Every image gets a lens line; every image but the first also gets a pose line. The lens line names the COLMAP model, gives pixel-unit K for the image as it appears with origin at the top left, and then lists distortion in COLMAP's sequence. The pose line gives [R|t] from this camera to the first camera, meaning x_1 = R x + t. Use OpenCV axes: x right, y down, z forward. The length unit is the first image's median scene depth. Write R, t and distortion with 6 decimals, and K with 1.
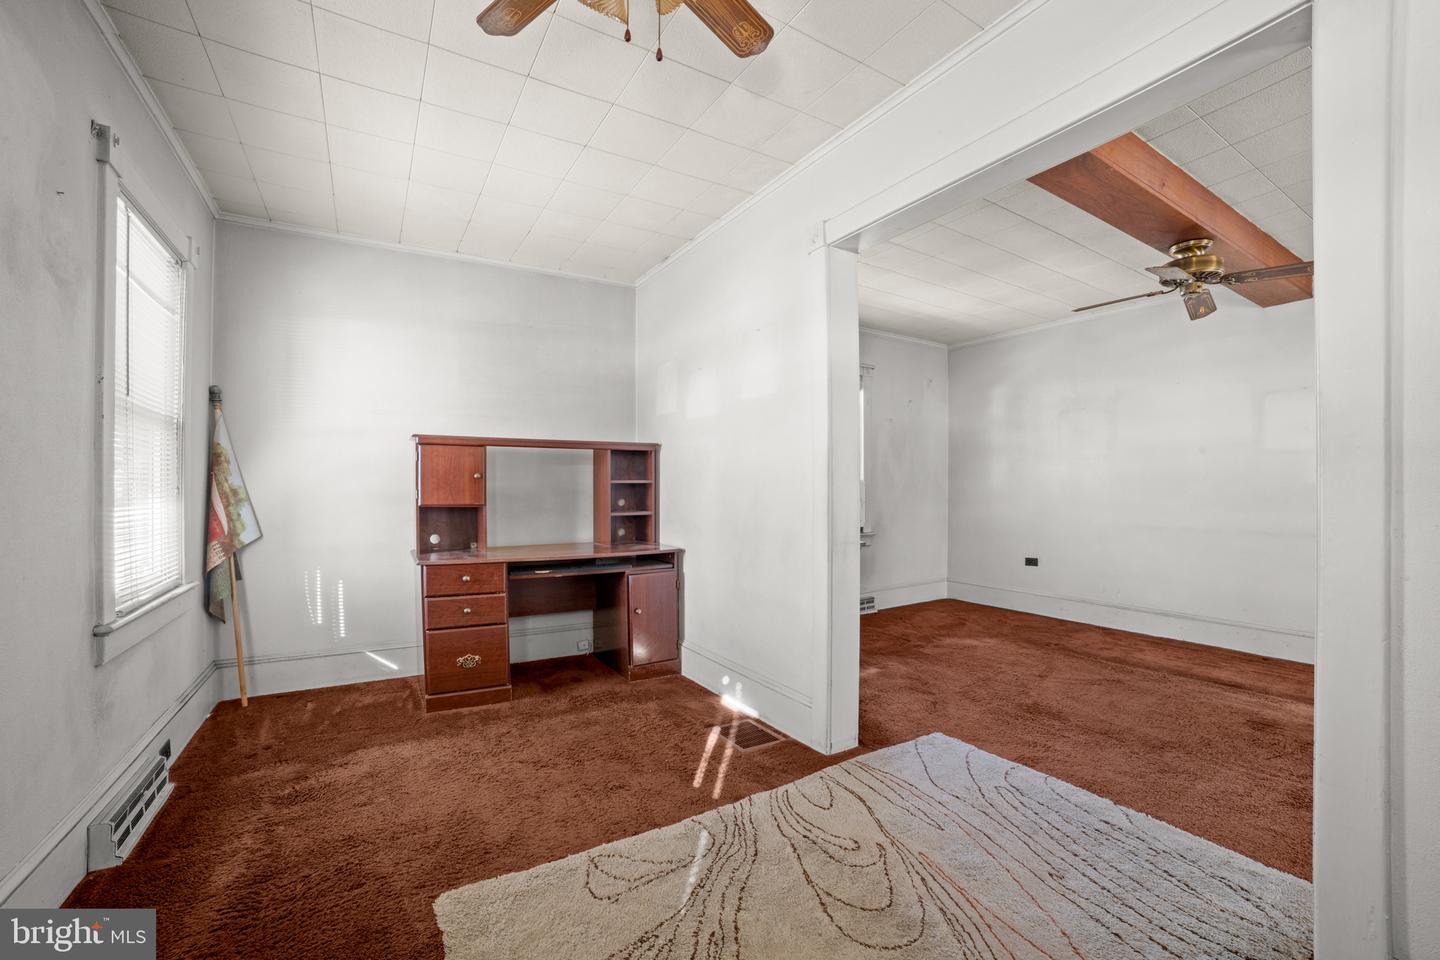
lens RADIAL K [[594.0, 0, 722.4], [0, 594.0, 499.3], [0, 0, 1]] dist [-0.117665, 0.044840]
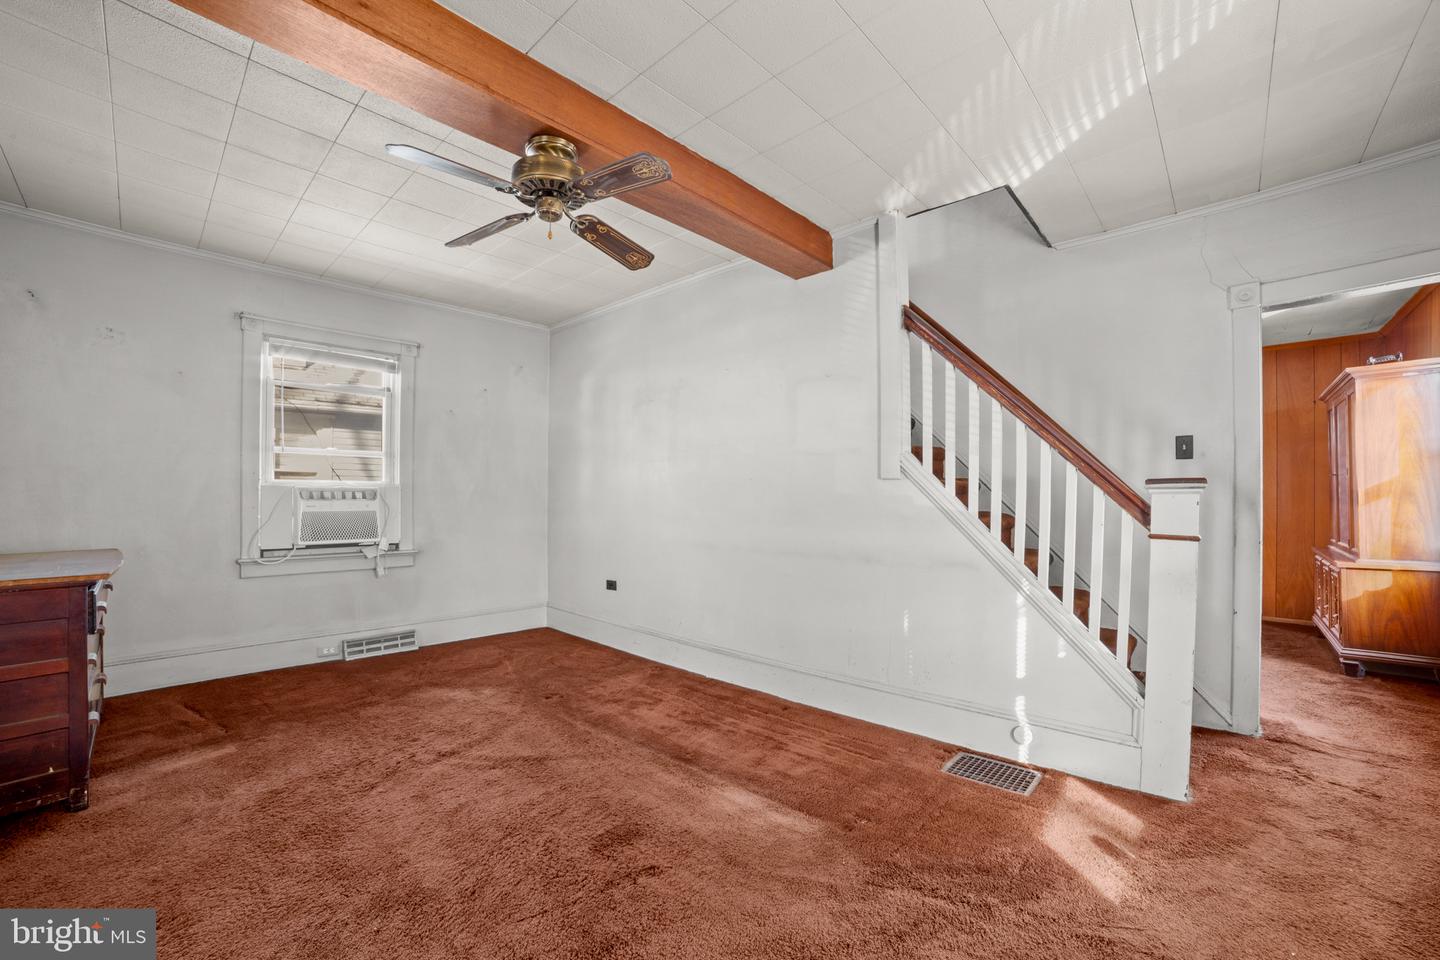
lens RADIAL K [[594.0, 0, 722.4], [0, 594.0, 499.3], [0, 0, 1]] dist [-0.117665, 0.044840]
pose [[0.959890, 0.010166, 0.280193, 0.638425], [-0.005179, 0.999815, -0.018533, -0.000278], [-0.280330, 0.016339, 0.959765, 0.191156]]
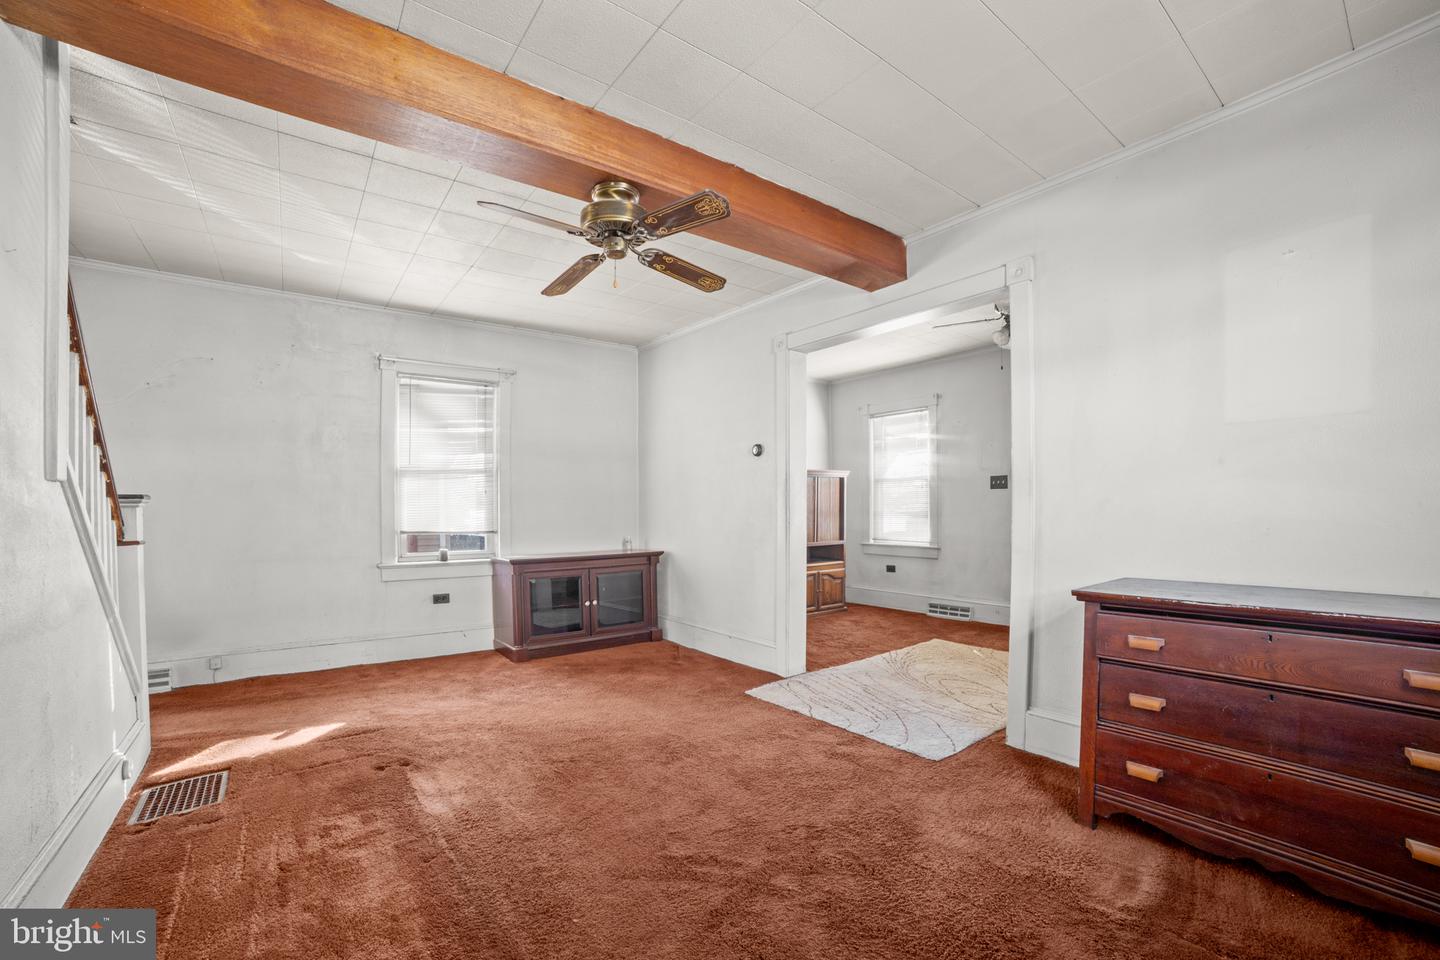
lens RADIAL K [[594.0, 0, 722.4], [0, 594.0, 499.3], [0, 0, 1]] dist [-0.117665, 0.044840]
pose [[-0.993491, 0.008910, -0.113558, 0.595215], [0.008739, 0.999960, 0.002010, -0.022558], [0.113571, 0.001004, -0.993529, 1.360676]]
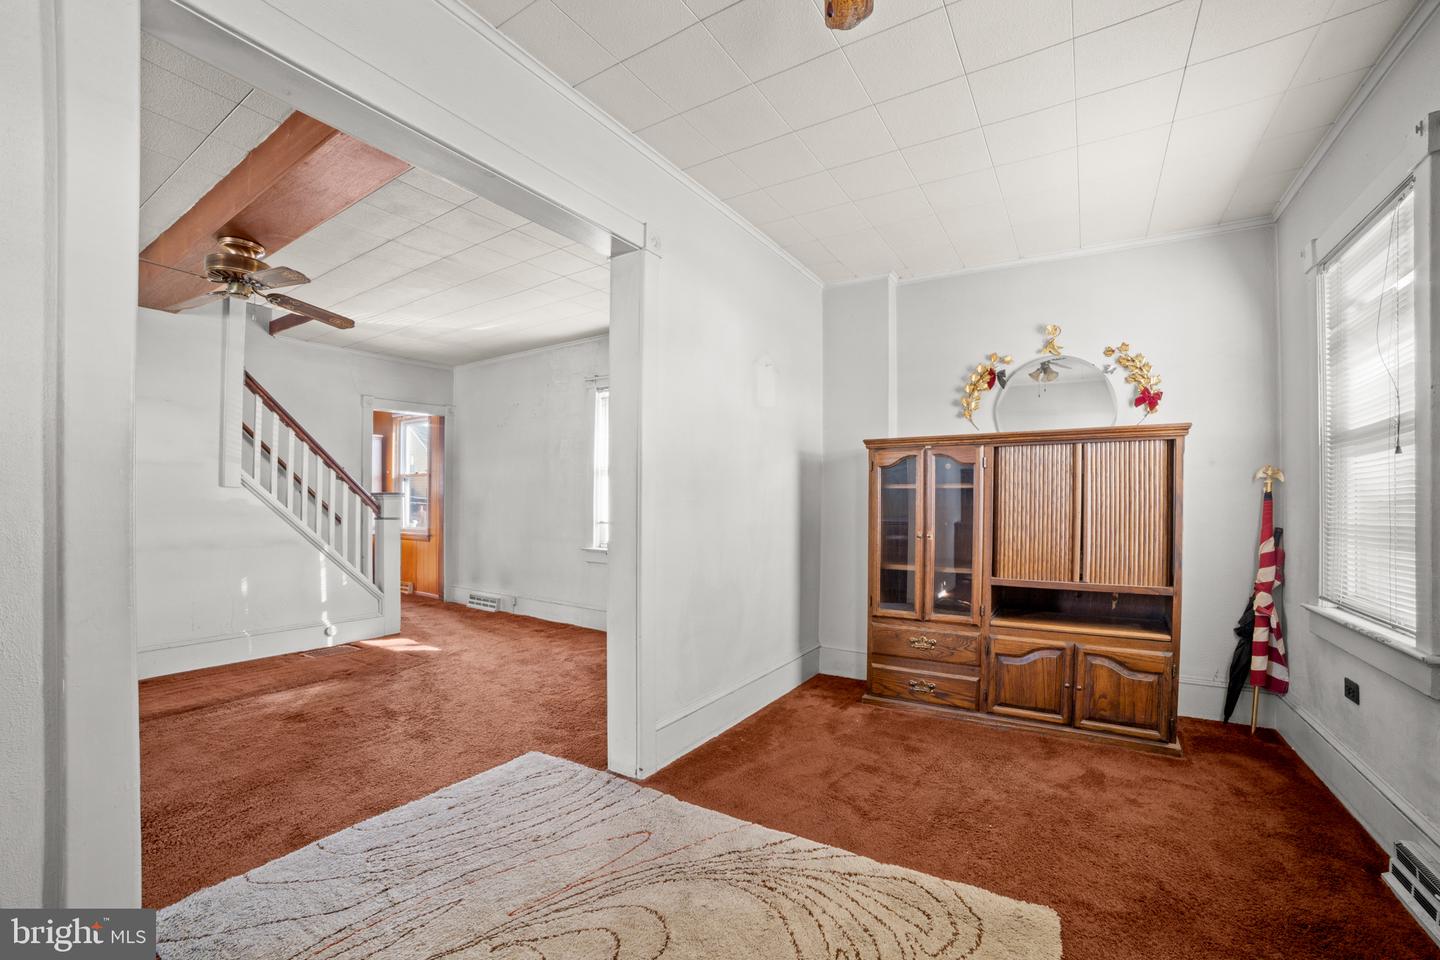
lens RADIAL K [[594.0, 0, 722.4], [0, 594.0, 499.3], [0, 0, 1]] dist [-0.117665, 0.044840]
pose [[-0.448297, 0.008892, 0.893840, -0.275939], [0.011340, 0.999927, -0.004260, -0.005722], [-0.893813, 0.008227, -0.448365, 0.519000]]
